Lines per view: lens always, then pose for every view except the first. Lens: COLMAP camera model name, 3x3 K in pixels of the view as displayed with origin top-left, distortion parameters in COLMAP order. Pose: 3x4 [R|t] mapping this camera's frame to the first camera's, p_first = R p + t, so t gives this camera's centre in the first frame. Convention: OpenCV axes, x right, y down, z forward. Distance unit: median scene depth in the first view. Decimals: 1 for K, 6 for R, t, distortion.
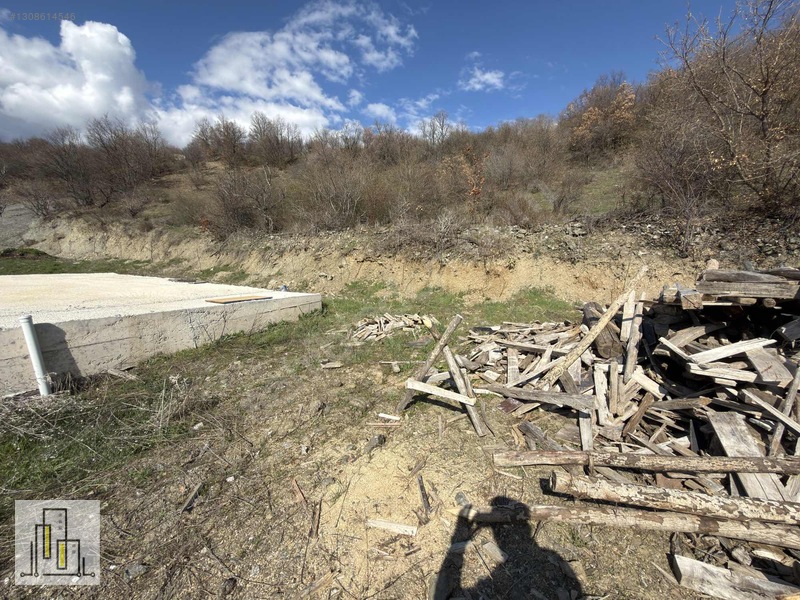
lens RADIAL K [[321.9, 0, 401.3], [0, 321.9, 296.2], [0, 0, 1]] dist [-0.000215, 0.000166]
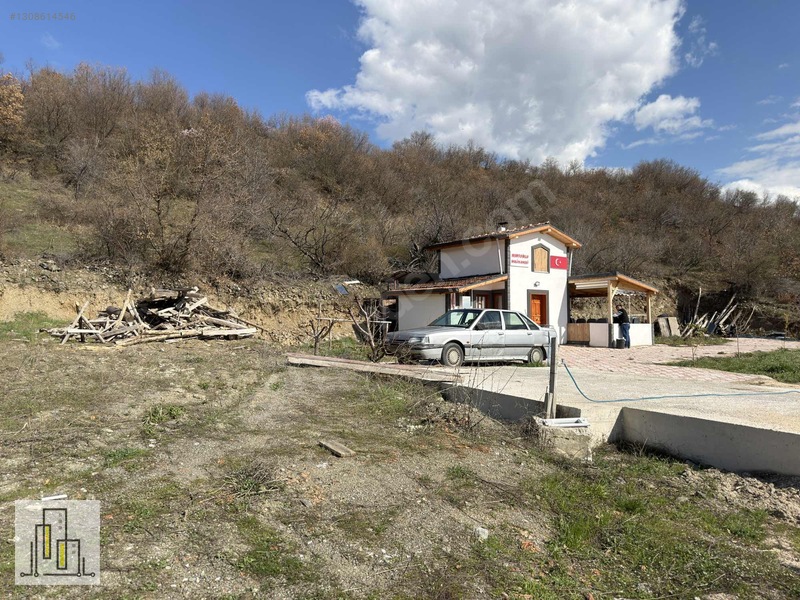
lens RADIAL K [[582.0, 0, 400.0], [0, 582.0, 300.0], [0, 0, 1]] dist [-0.001000, 0.000171]
pose [[0.320736, 0.027533, 0.946768, -1.298568], [0.097561, 0.993300, -0.061937, 0.215616], [-0.942131, 0.112233, 0.315901, -1.066426]]
